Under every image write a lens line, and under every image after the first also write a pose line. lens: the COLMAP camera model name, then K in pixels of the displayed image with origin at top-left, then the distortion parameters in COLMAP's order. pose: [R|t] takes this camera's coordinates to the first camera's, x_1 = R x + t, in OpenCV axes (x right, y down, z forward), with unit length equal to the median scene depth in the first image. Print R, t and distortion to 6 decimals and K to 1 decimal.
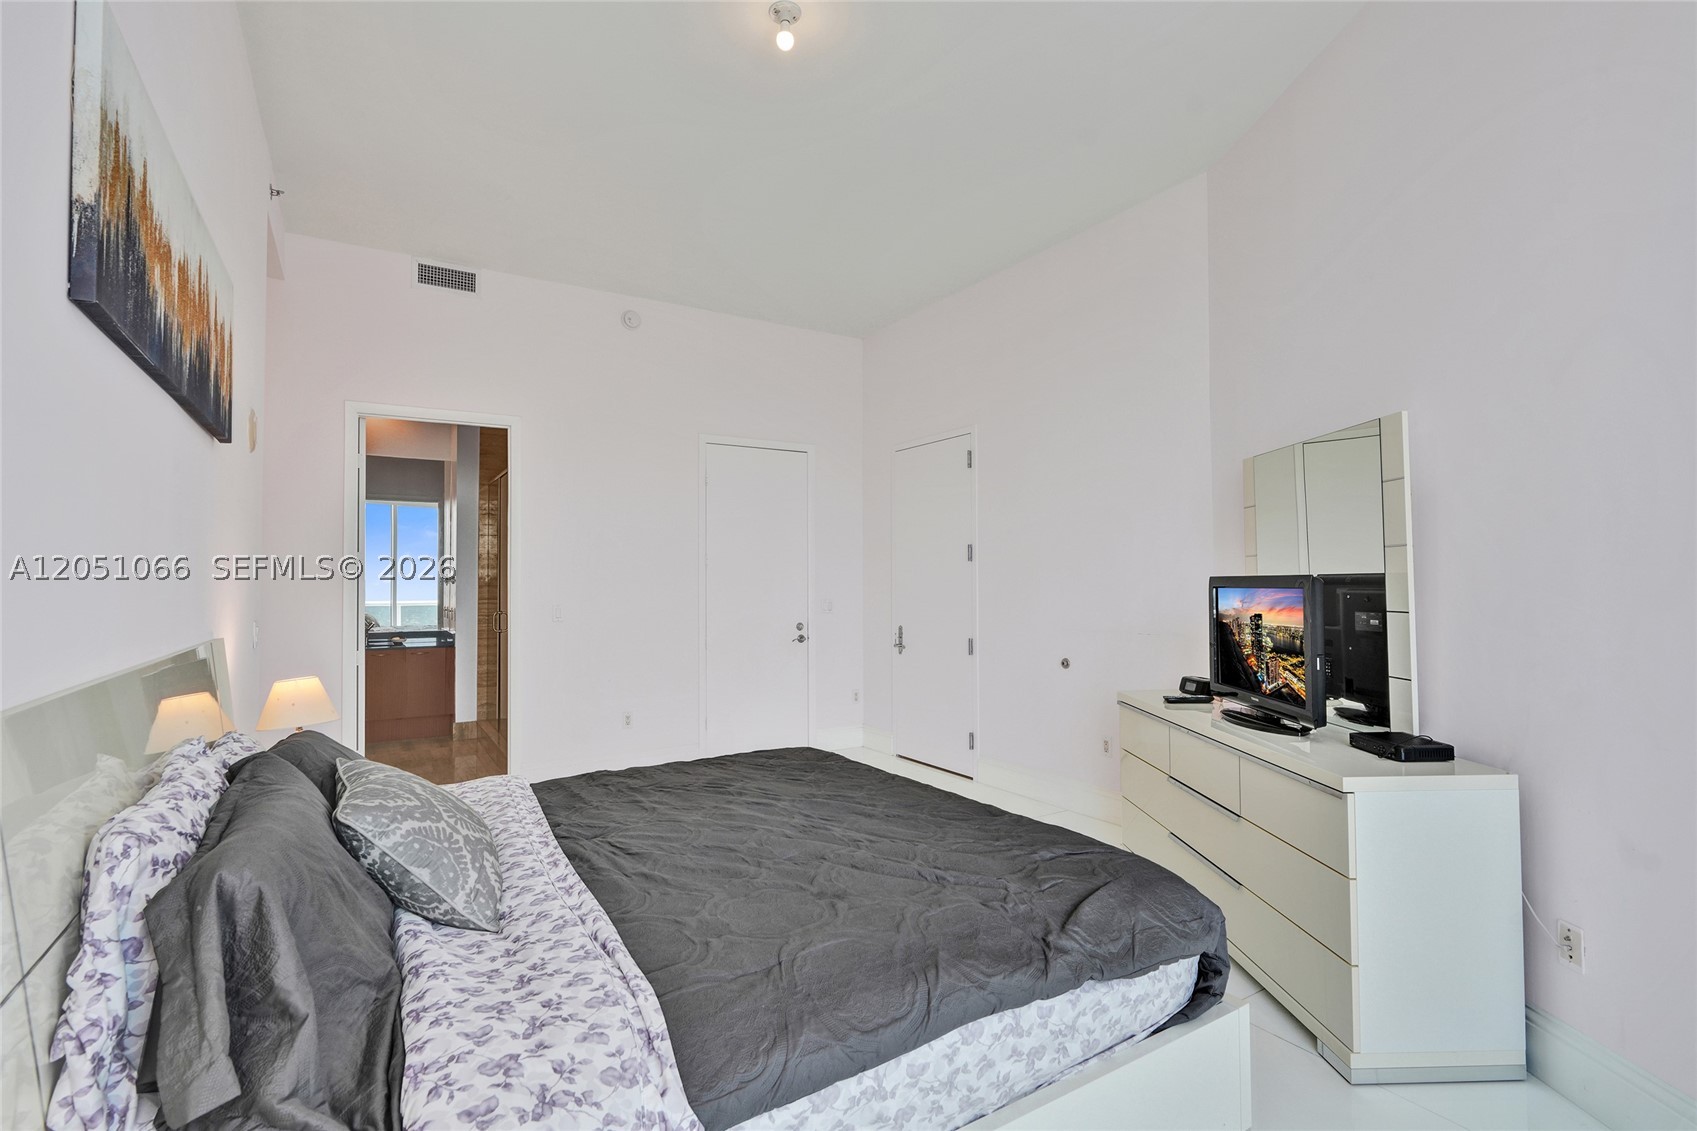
lens RADIAL K [[796.7, 0, 858.4], [0, 796.7, 562.9], [0, 0, 1]] dist [-0.040579, 0.017581]
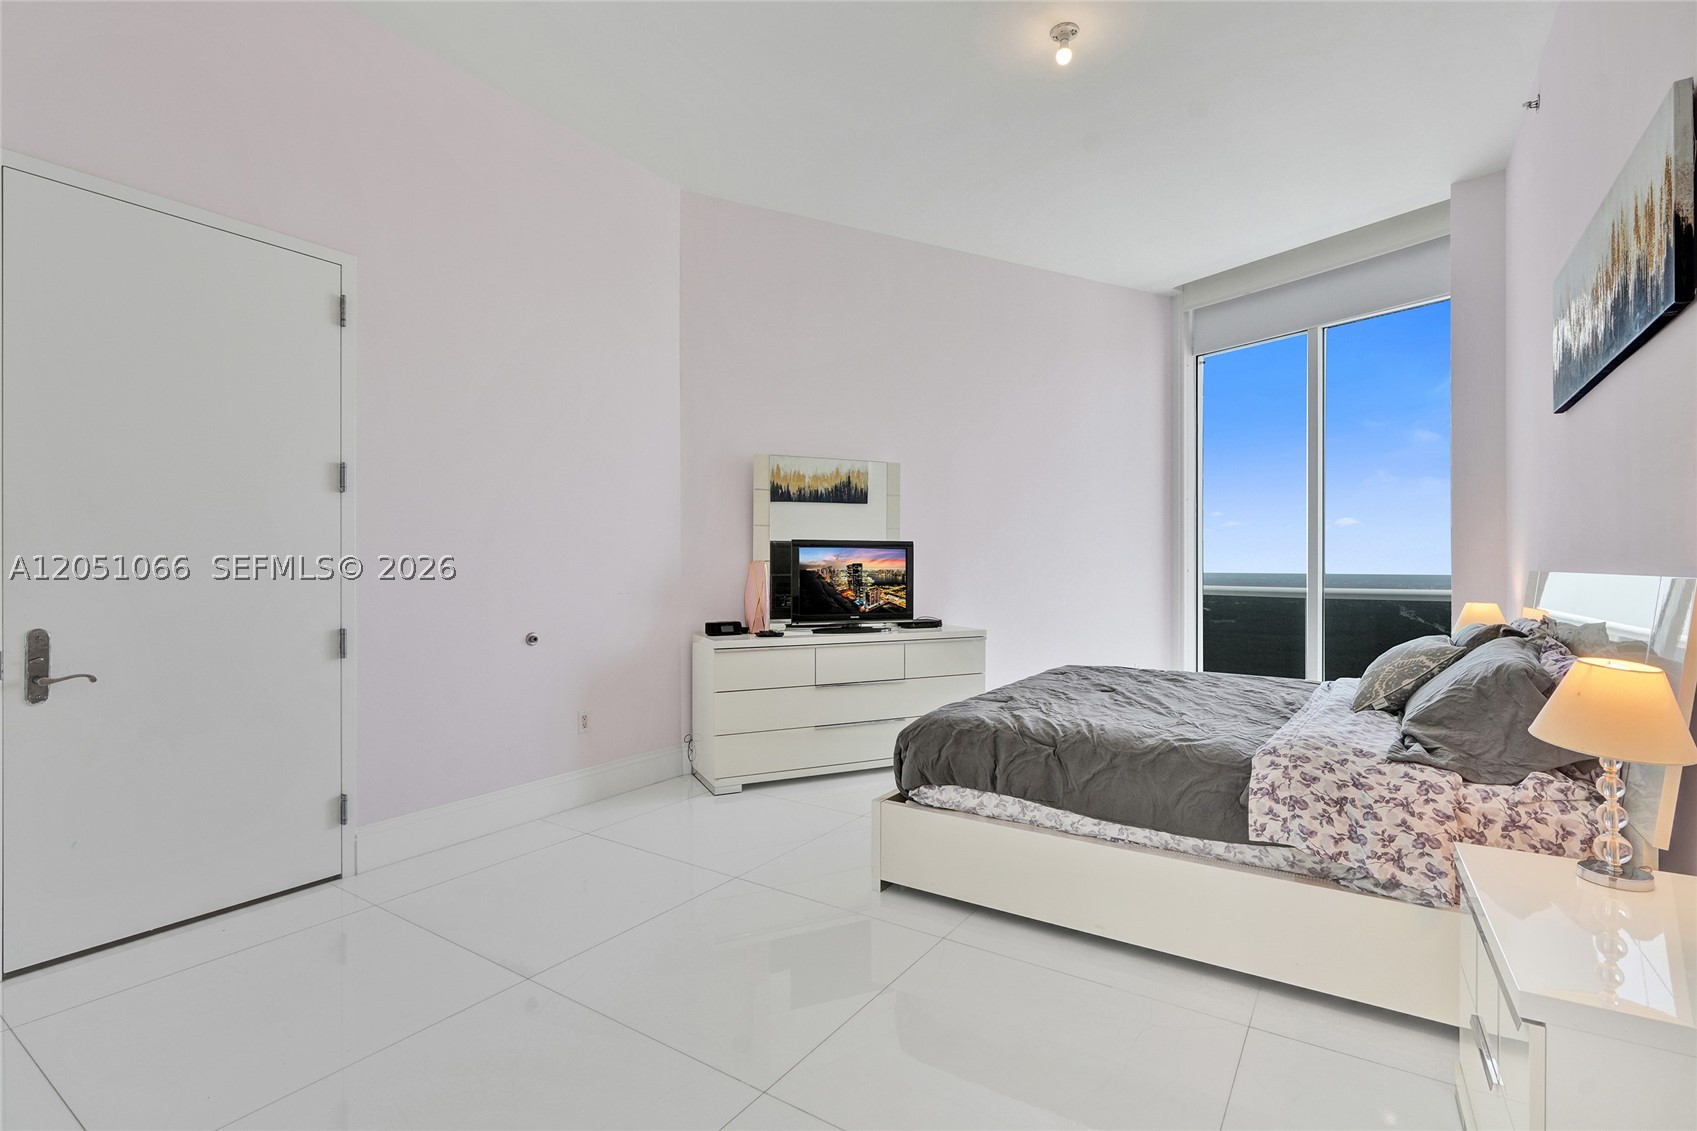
lens RADIAL K [[796.7, 0, 853.1], [0, 796.7, 576.8], [0, 0, 1]] dist [-0.040579, 0.017581]
pose [[-0.442501, -0.007415, 0.896737, -0.971585], [-0.031026, 0.999494, -0.007045, 0.106586], [-0.896231, -0.030940, -0.442507, 1.774531]]
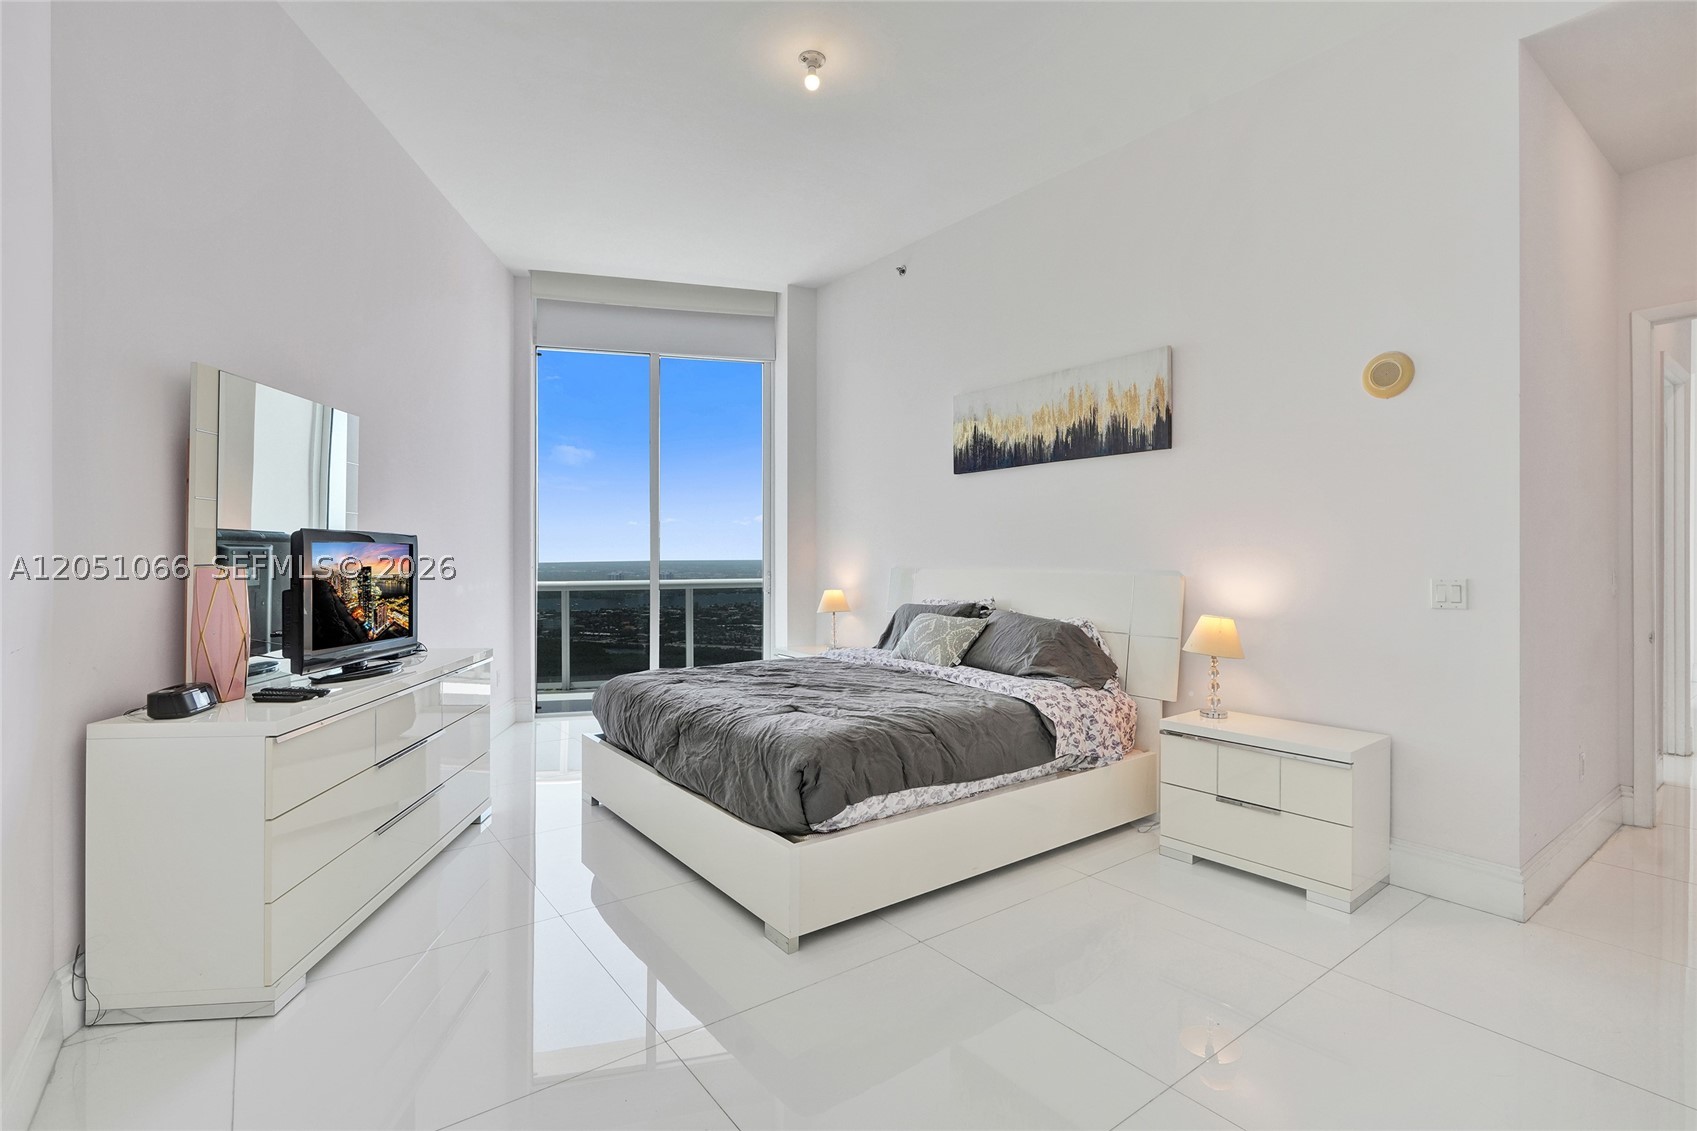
lens RADIAL K [[796.7, 0, 879.3], [0, 796.7, 542.5], [0, 0, 1]] dist [-0.040579, 0.017581]
pose [[-0.991068, -0.000415, -0.133357, -0.033660], [0.006044, 0.998828, -0.048029, 0.089732], [0.133220, -0.048406, -0.989904, 2.195709]]
